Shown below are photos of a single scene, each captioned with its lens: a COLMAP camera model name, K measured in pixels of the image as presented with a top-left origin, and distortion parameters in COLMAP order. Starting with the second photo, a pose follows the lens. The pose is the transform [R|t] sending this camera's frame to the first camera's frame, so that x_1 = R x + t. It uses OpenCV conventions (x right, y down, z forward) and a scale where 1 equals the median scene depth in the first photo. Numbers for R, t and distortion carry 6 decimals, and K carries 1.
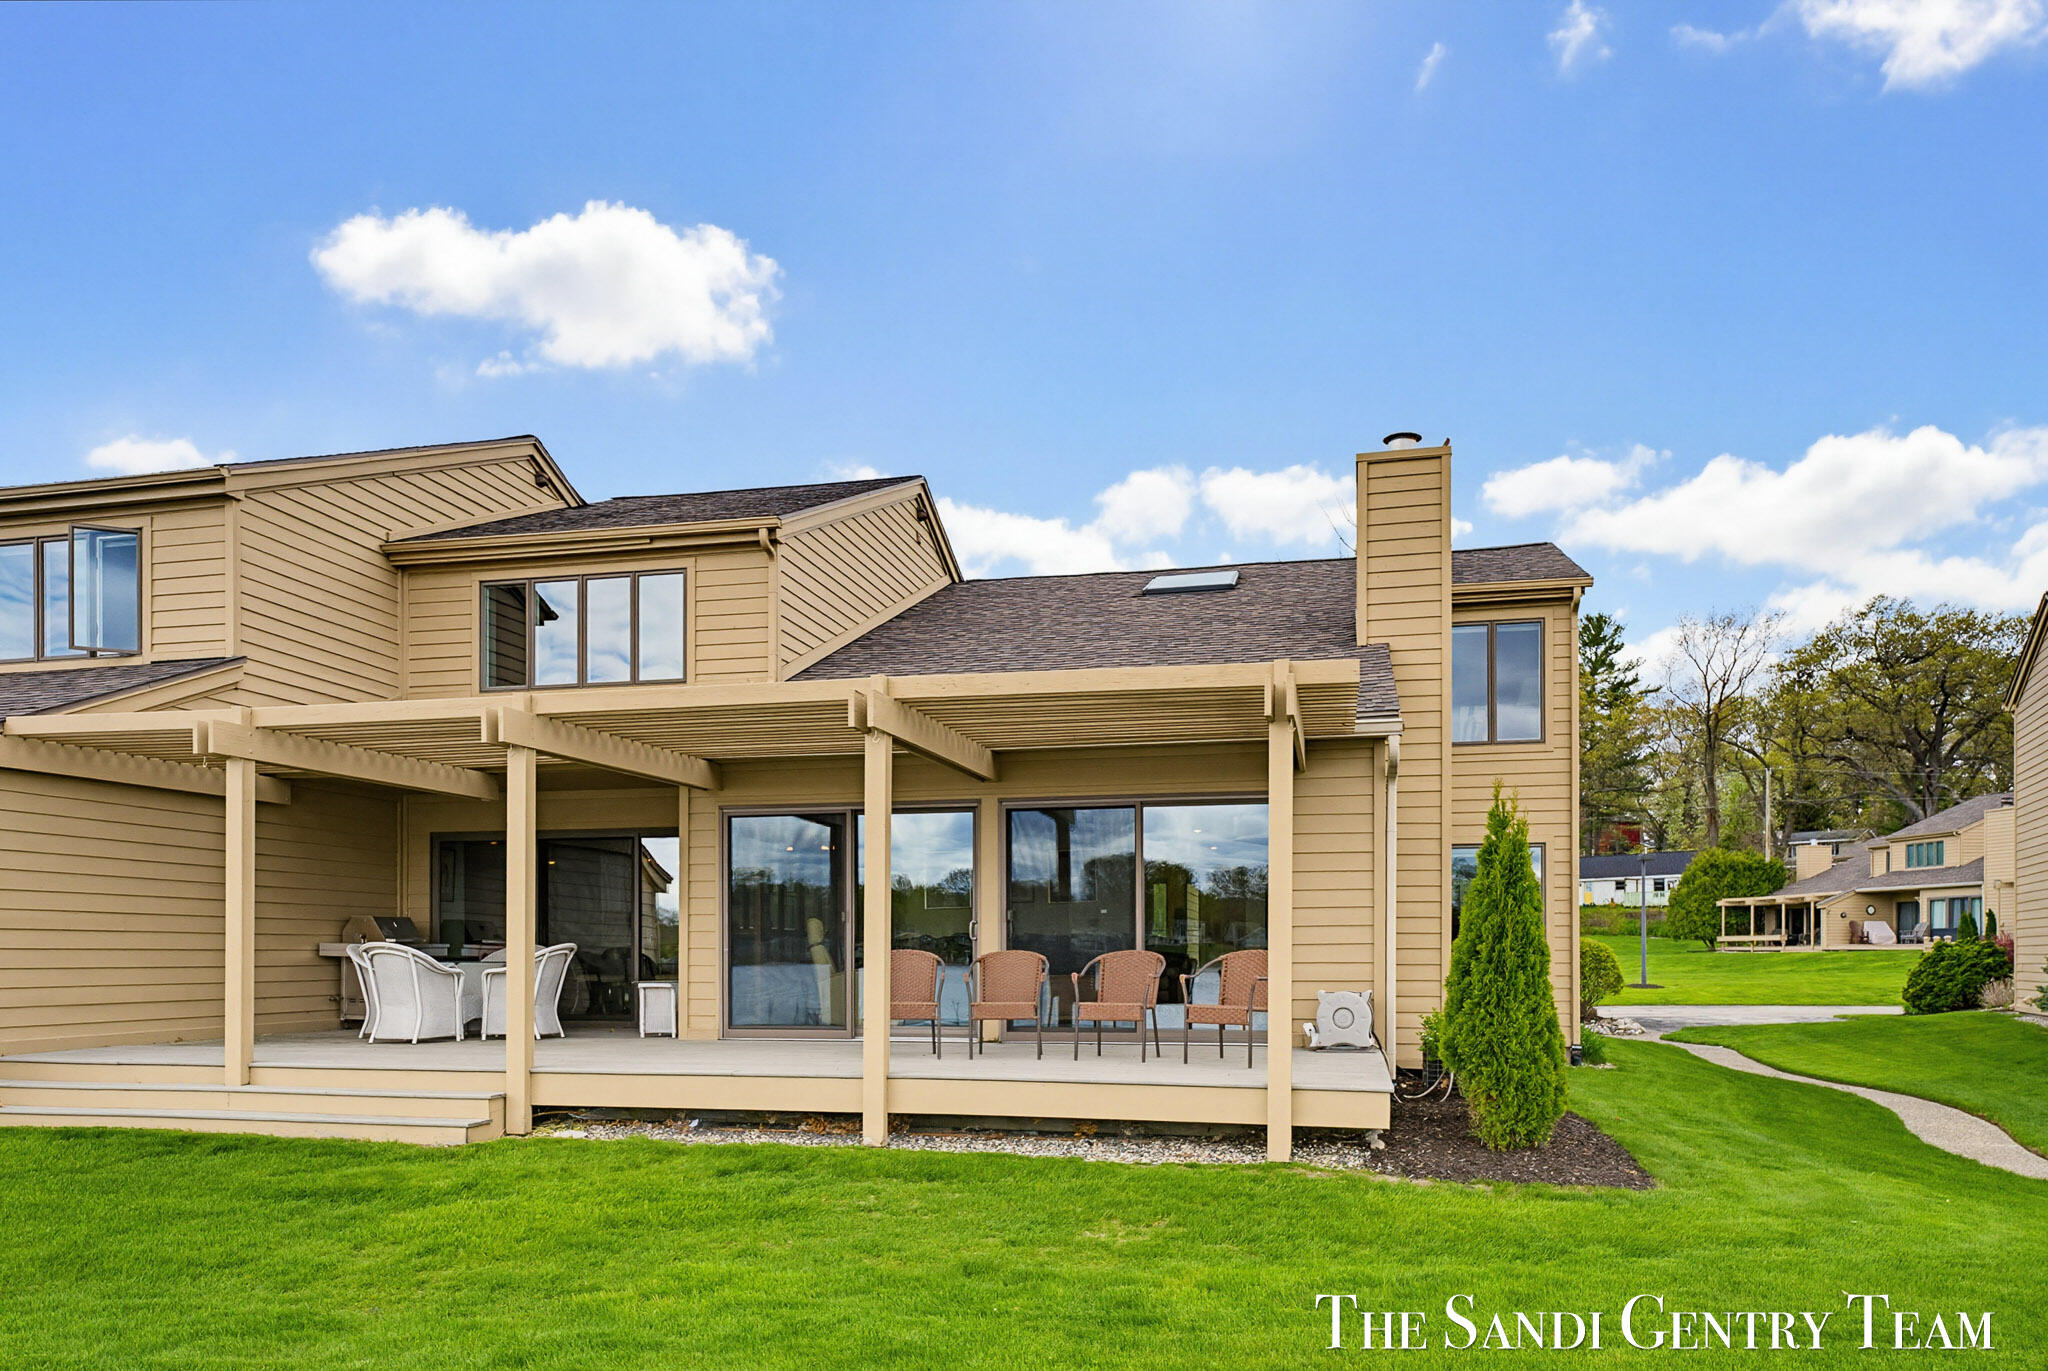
lens RADIAL K [[1371.9, 0, 1027.4], [0, 1371.9, 957.3], [0, 0, 1]] dist [0.004435, 0.001484]
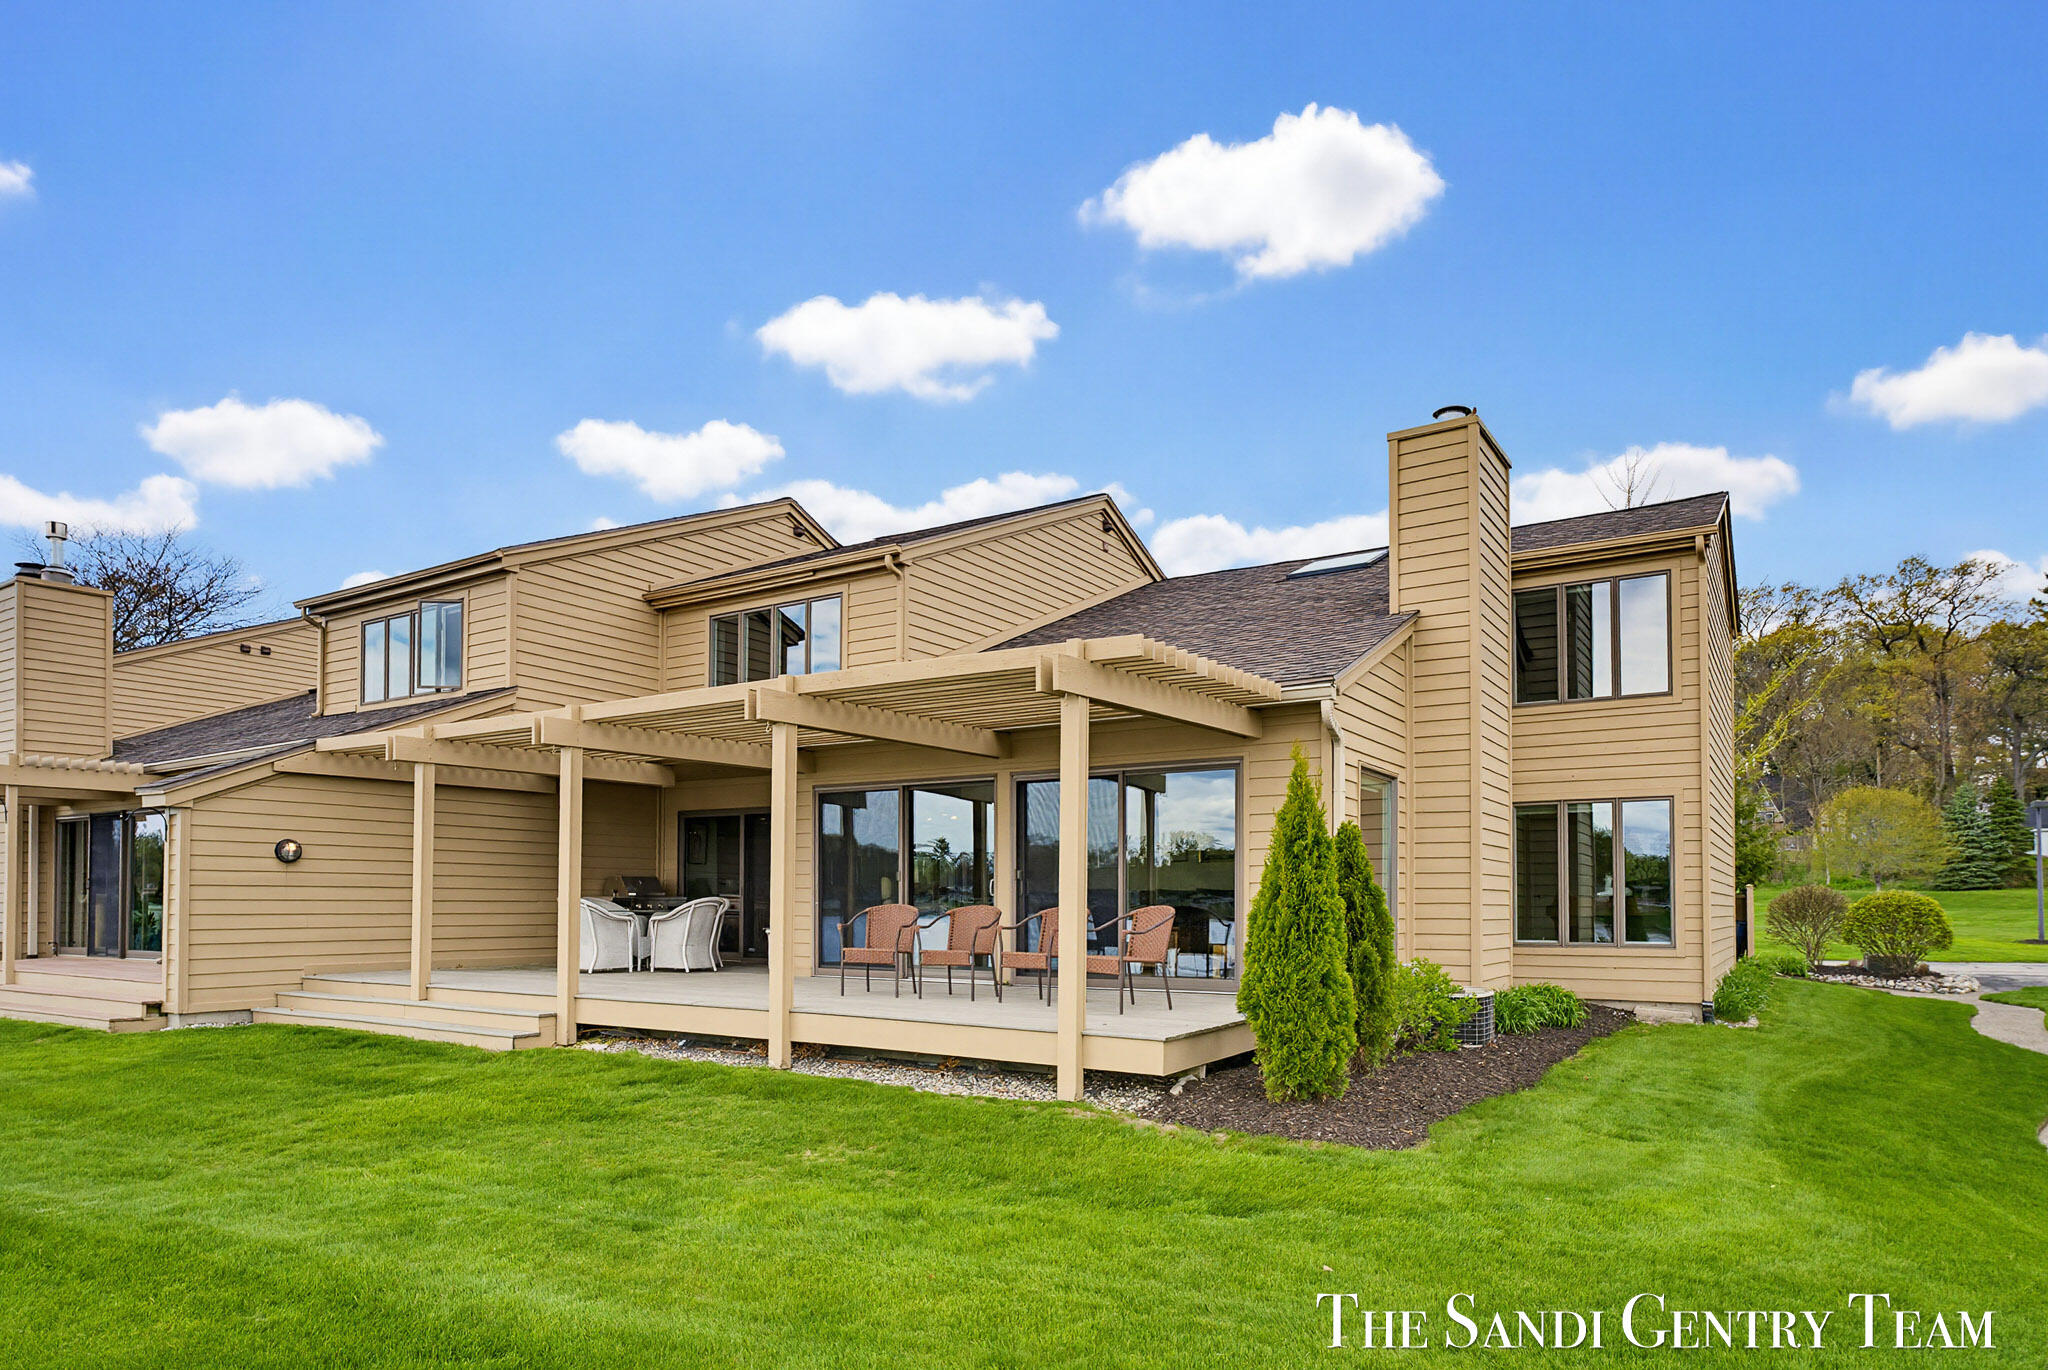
lens RADIAL K [[1187.4, 0, 1092.9], [0, 1187.4, 883.3], [0, 0, 1]] dist [-0.008387, 0.002489]
pose [[0.944545, -0.001724, -0.328378, 0.395359], [-0.004627, 0.999817, -0.018557, -0.004382], [0.328350, 0.019047, 0.944364, 0.090164]]
